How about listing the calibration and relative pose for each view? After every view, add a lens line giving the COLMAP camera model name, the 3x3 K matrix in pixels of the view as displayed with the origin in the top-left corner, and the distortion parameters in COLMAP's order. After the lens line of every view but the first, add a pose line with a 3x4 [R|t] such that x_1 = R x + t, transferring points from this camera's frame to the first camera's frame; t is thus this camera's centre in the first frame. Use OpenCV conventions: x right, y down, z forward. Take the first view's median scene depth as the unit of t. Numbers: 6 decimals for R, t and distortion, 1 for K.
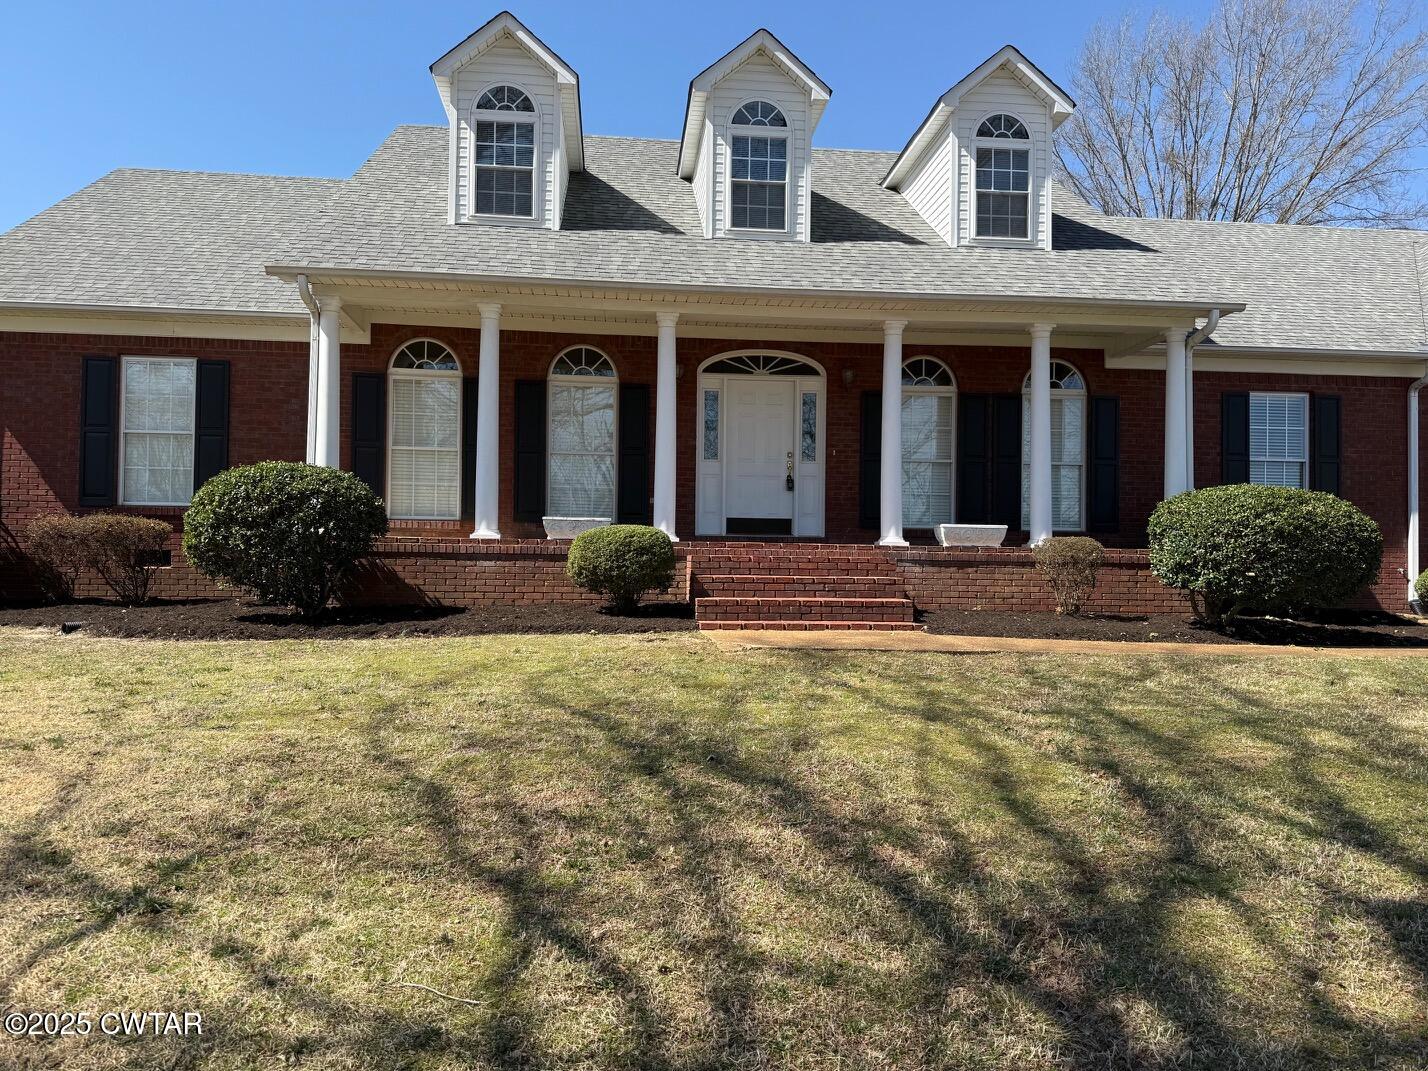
lens RADIAL K [[1003.6, 0, 714.0], [0, 1003.6, 535.5], [0, 0, 1]] dist [0.050870, -0.003068]
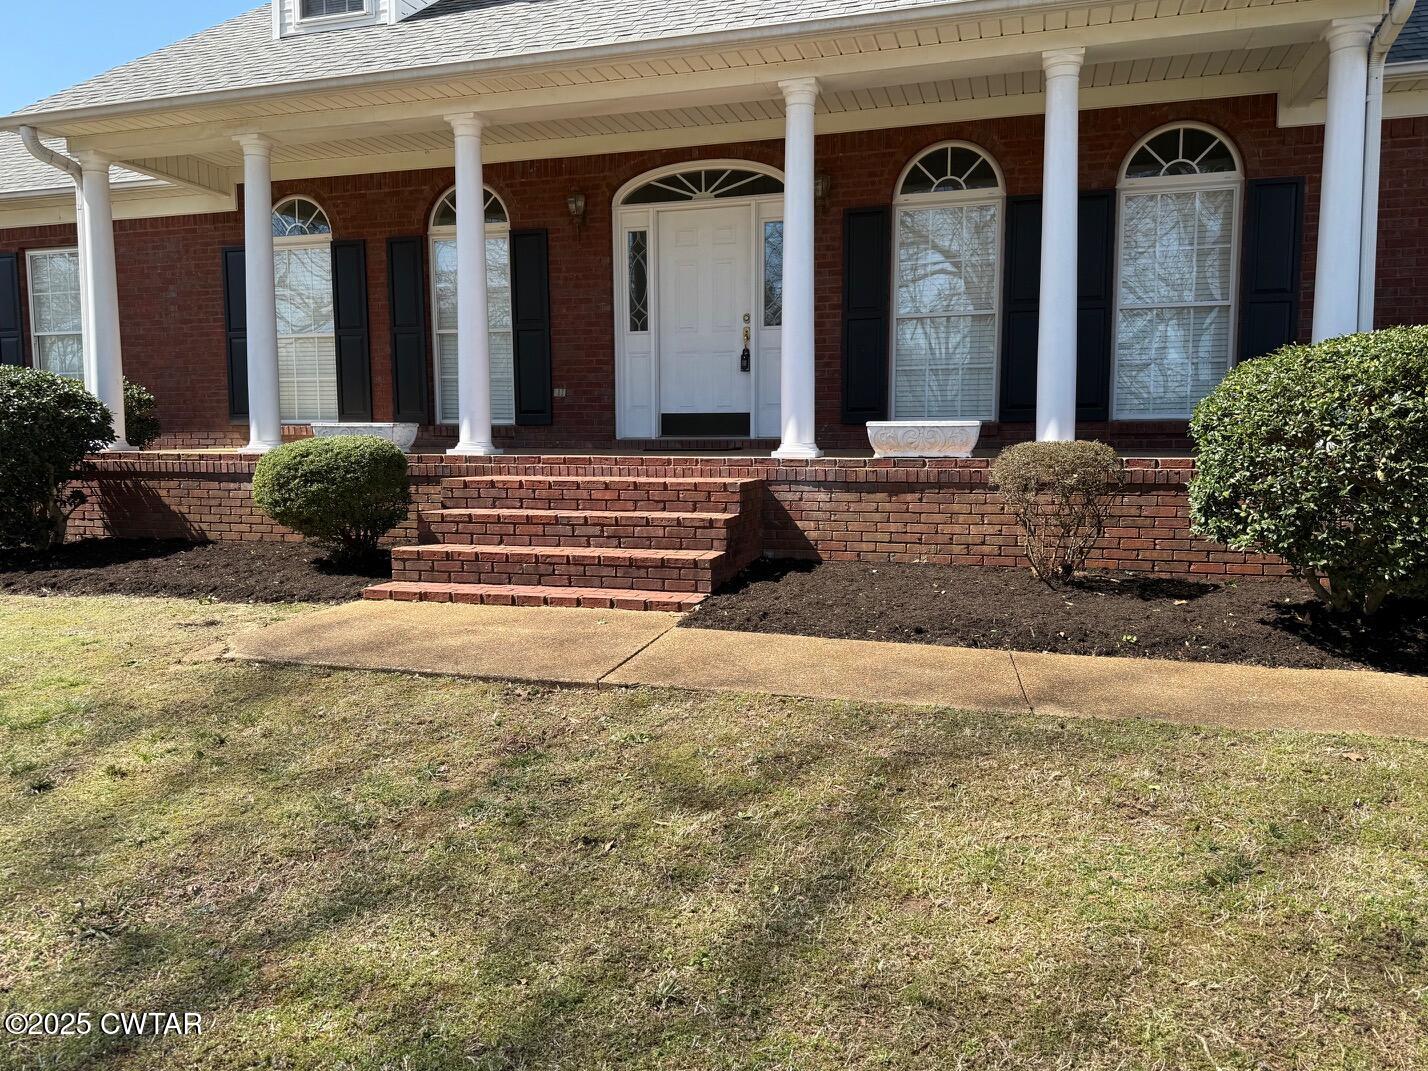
lens RADIAL K [[1020.0, 0, 714.0], [0, 1020.0, 535.5], [0, 0, 1]] dist [0.004578, -0.006626]
pose [[0.927037, 0.021288, -0.374365, 0.372201], [0.023688, 0.993068, 0.115128, -0.015314], [0.374221, -0.115596, 0.920107, 0.397834]]
